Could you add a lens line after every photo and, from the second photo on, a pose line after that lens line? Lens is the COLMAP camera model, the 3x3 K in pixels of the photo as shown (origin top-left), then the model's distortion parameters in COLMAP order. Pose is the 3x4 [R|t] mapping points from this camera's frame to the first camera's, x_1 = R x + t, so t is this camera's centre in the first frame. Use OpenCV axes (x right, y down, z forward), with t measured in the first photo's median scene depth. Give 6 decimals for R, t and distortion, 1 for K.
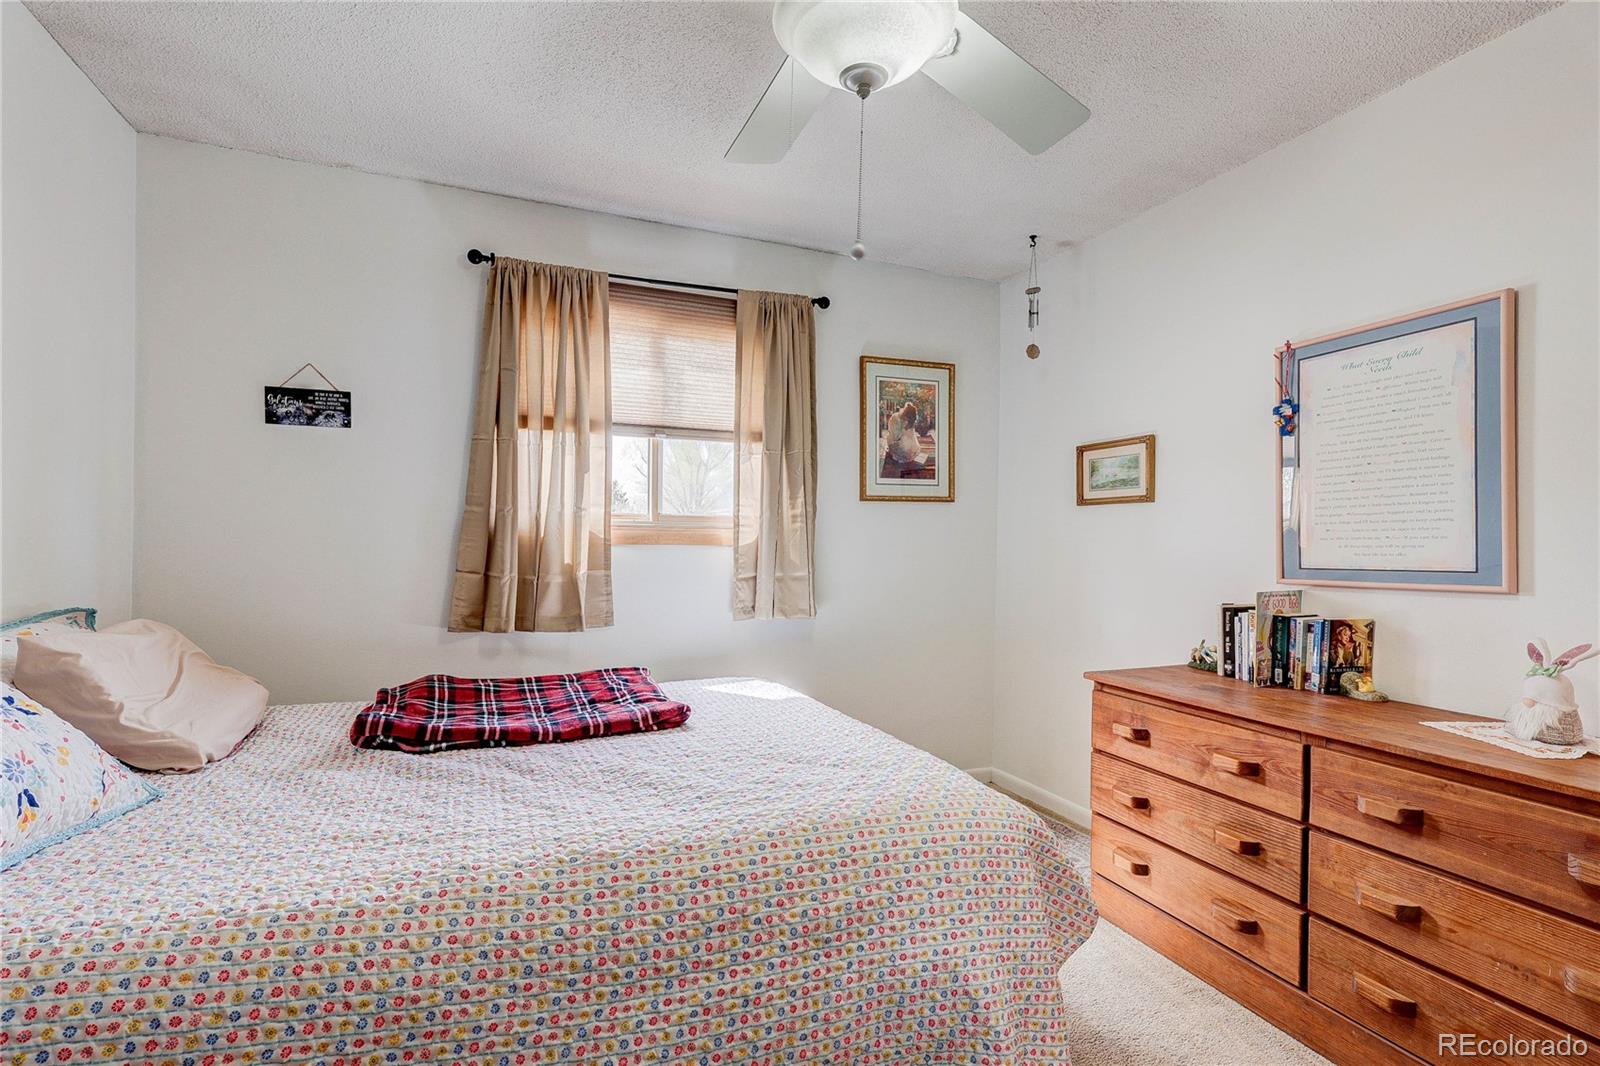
lens RADIAL K [[742.5, 0, 797.8], [0, 742.5, 539.9], [0, 0, 1]] dist [-0.000852, -0.000366]
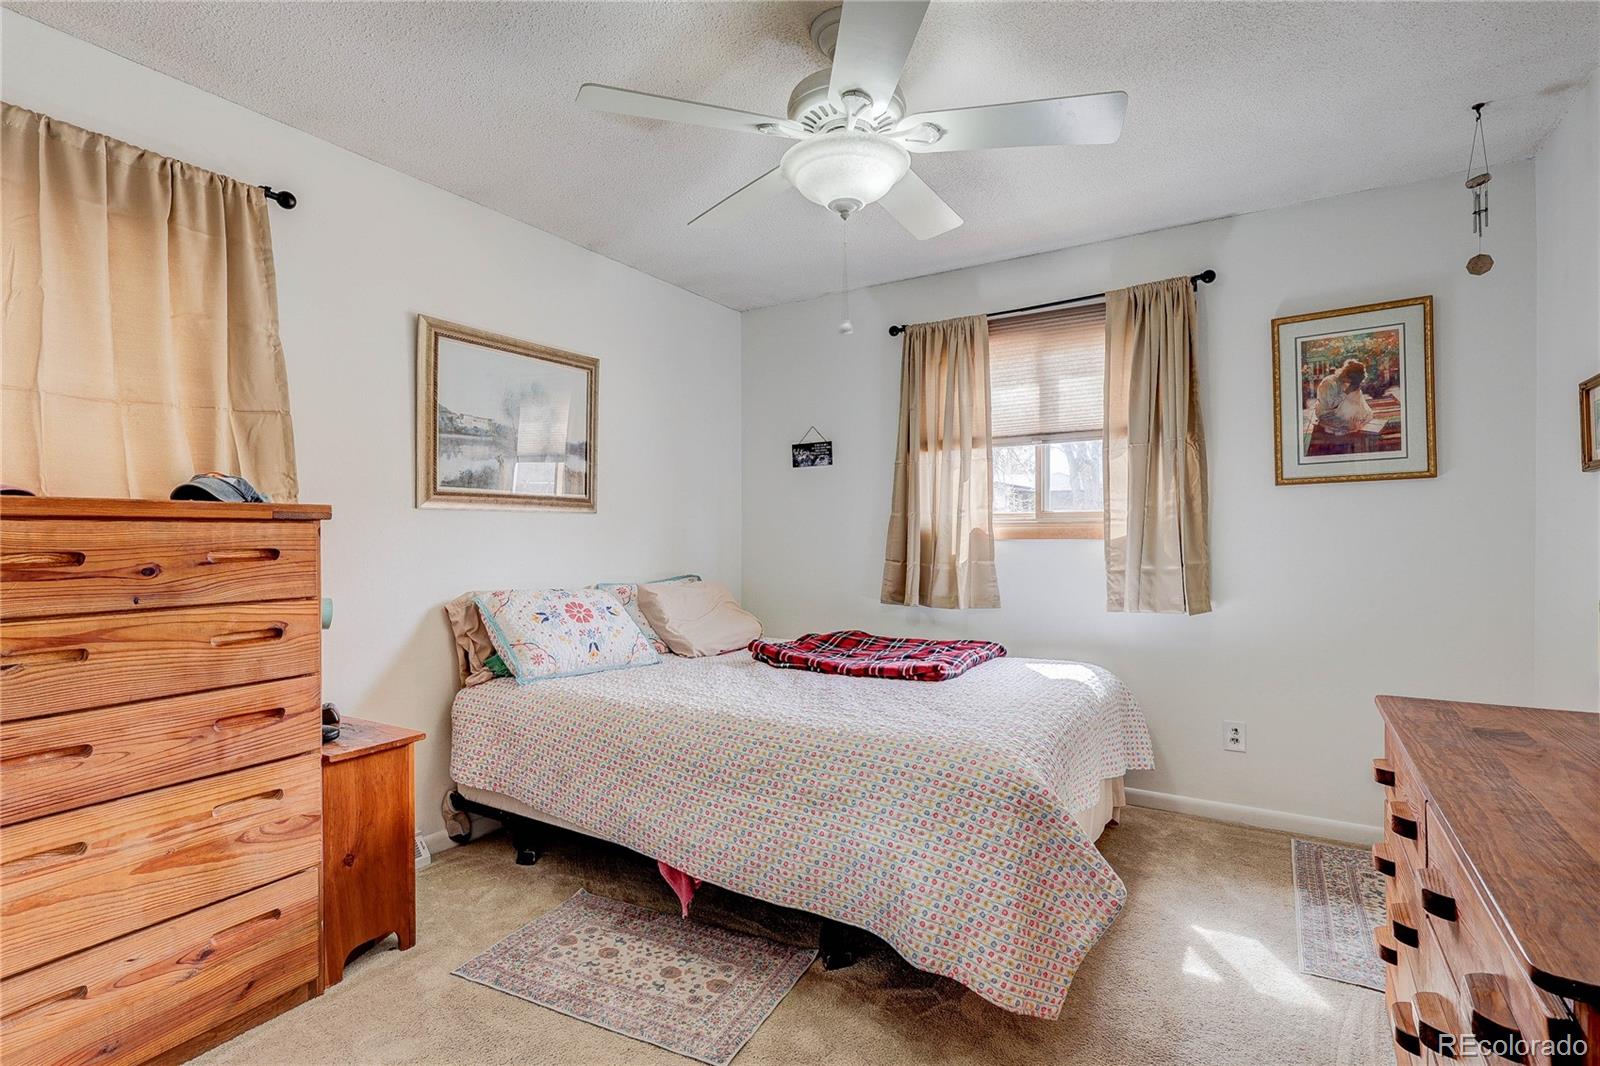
lens RADIAL K [[742.5, 0, 798.4], [0, 742.5, 531.0], [0, 0, 1]] dist [-0.000852, -0.000366]
pose [[0.592698, -0.022143, -0.805121, 0.528384], [0.013271, 0.999755, -0.017727, 0.009773], [0.805316, -0.000178, 0.592846, 0.041169]]
